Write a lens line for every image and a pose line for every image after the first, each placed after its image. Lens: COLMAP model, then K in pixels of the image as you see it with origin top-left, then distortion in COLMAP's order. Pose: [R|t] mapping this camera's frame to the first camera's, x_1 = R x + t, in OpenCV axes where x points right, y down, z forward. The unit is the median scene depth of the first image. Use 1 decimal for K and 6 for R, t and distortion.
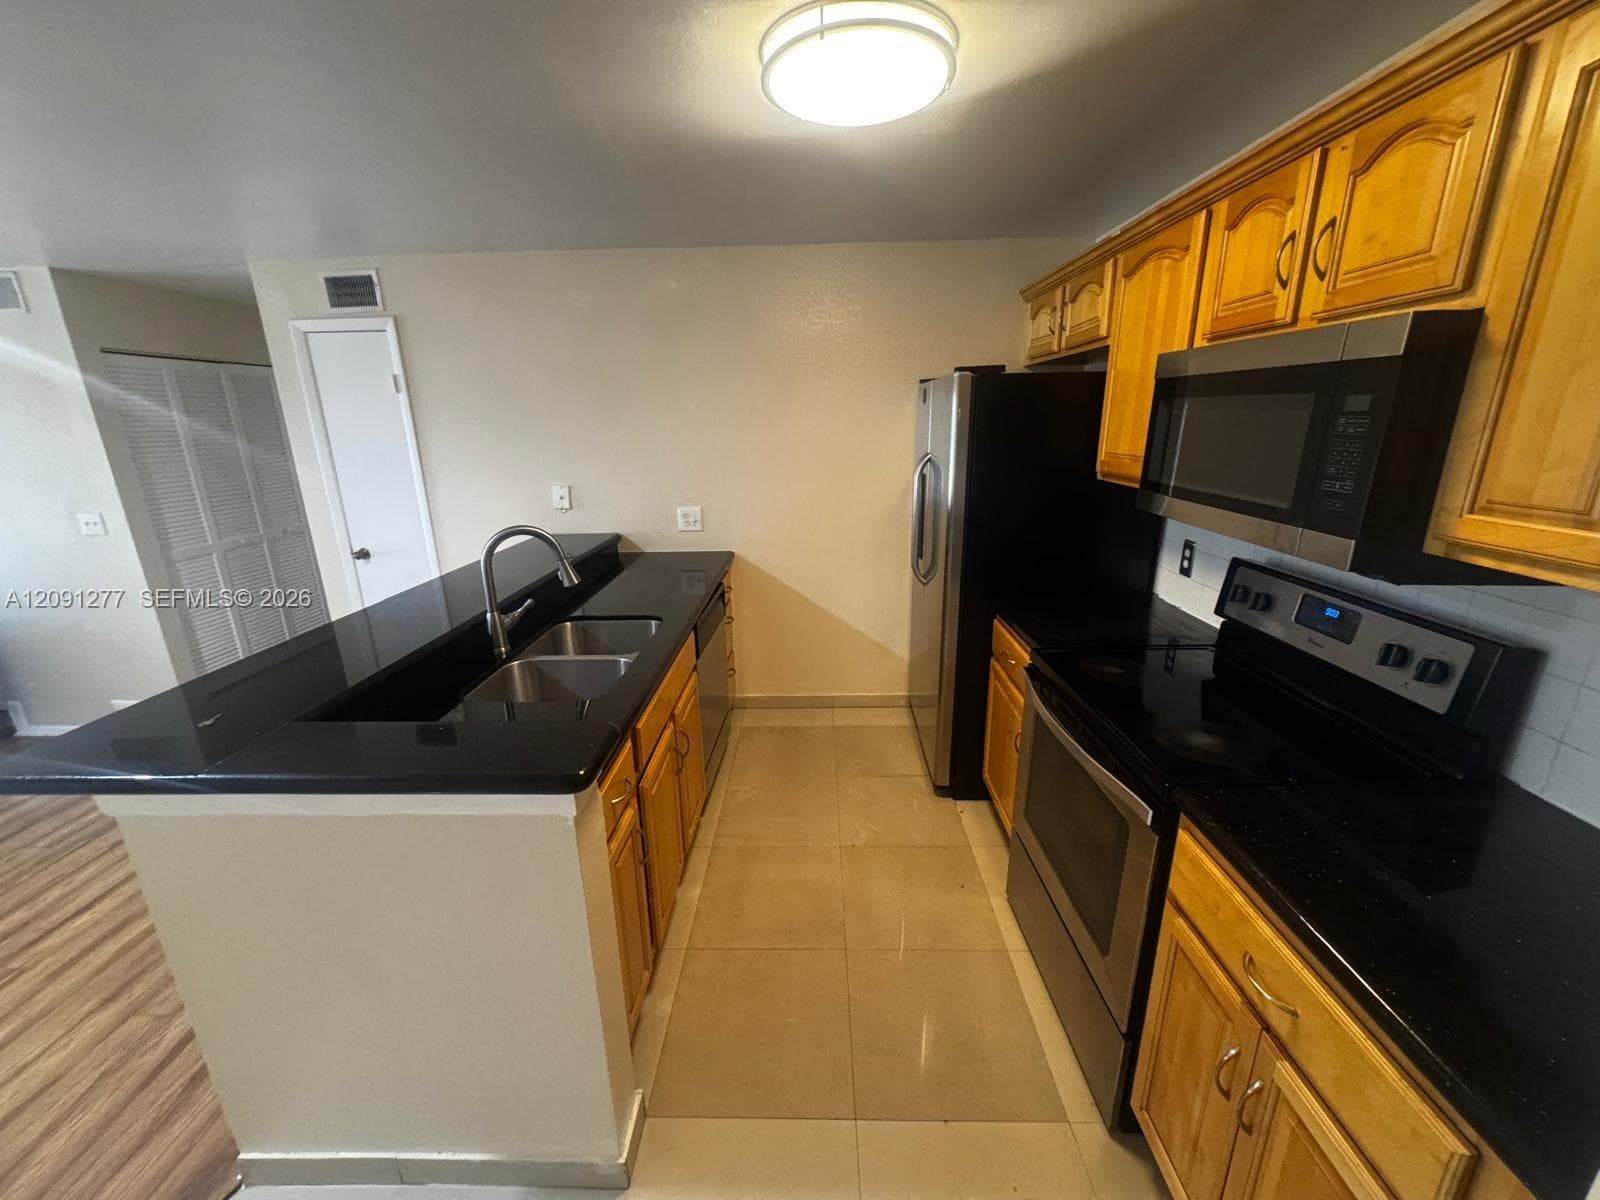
lens RADIAL K [[640.5, 0, 799.4], [0, 640.5, 603.0], [0, 0, 1]] dist [-0.001206, 0.000321]
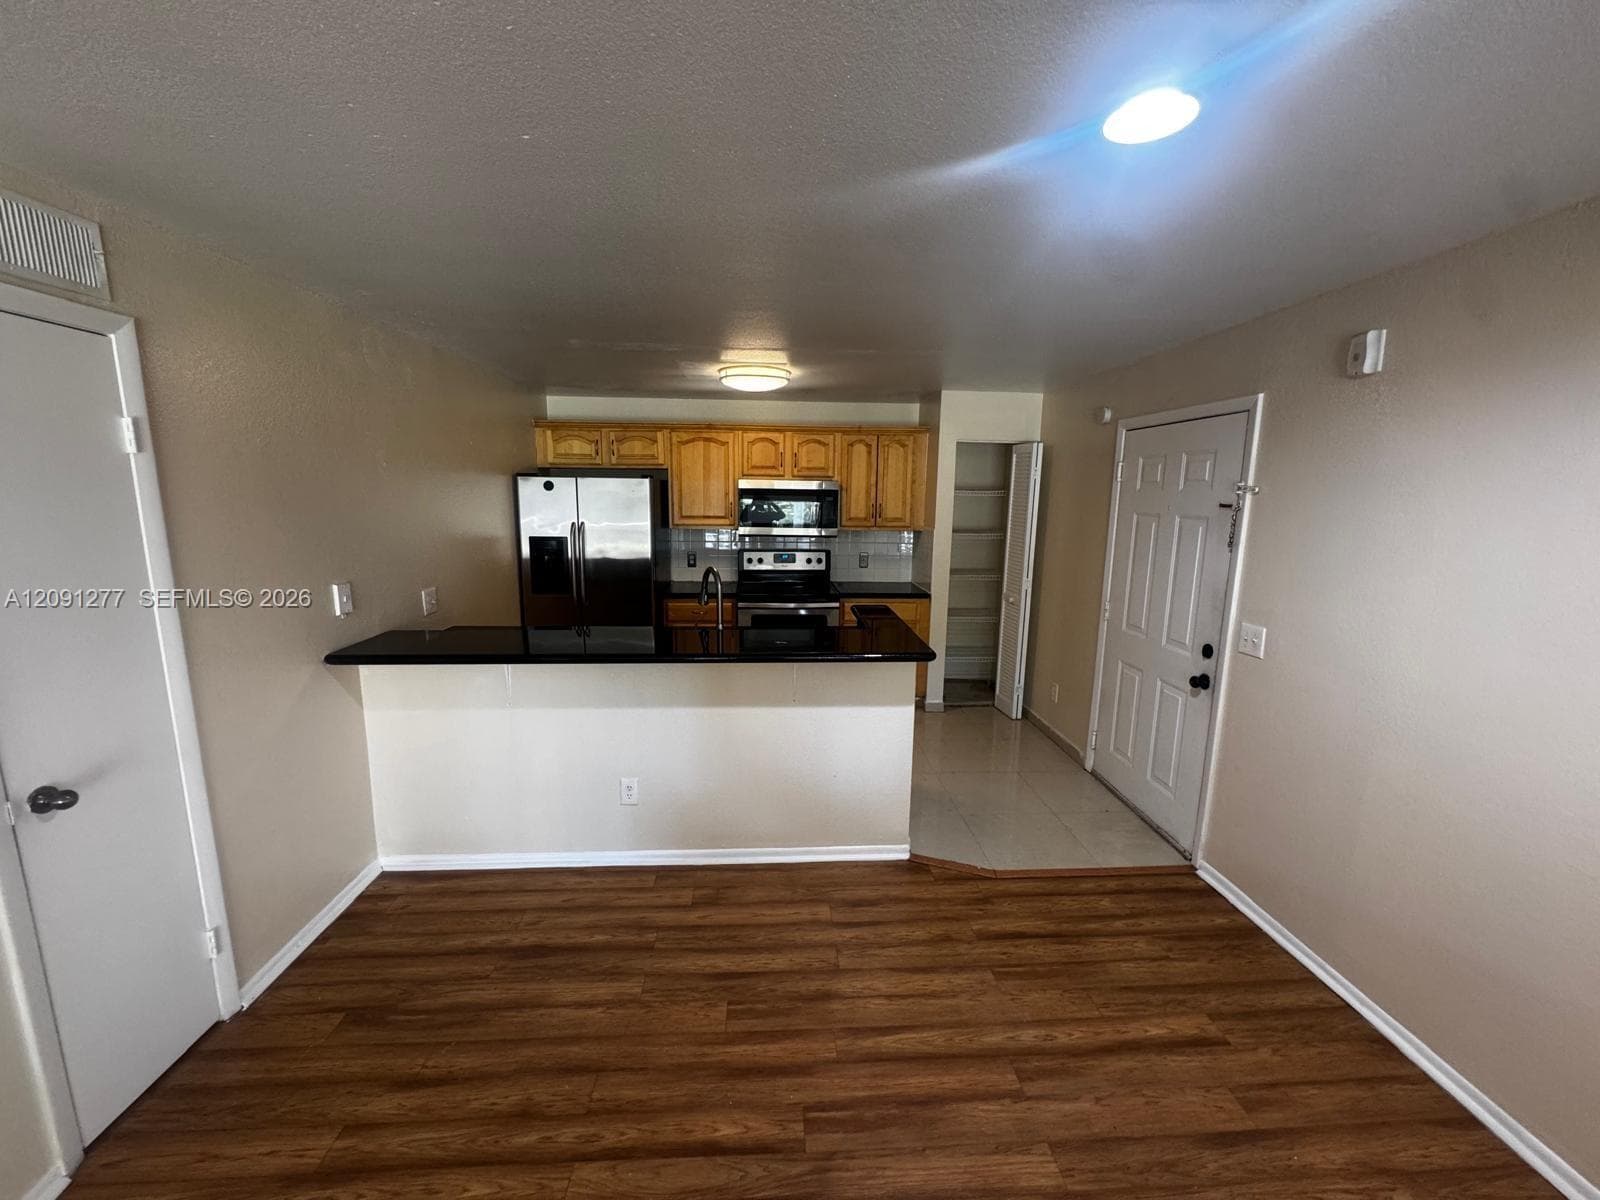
lens RADIAL K [[640.5, 0, 802.0], [0, 640.5, 603.3], [0, 0, 1]] dist [-0.001206, 0.000321]
pose [[-0.086906, -0.155029, 0.984080, -1.943916], [0.269985, 0.947185, 0.173059, -0.236923], [-0.958934, 0.280727, -0.040461, 0.830905]]
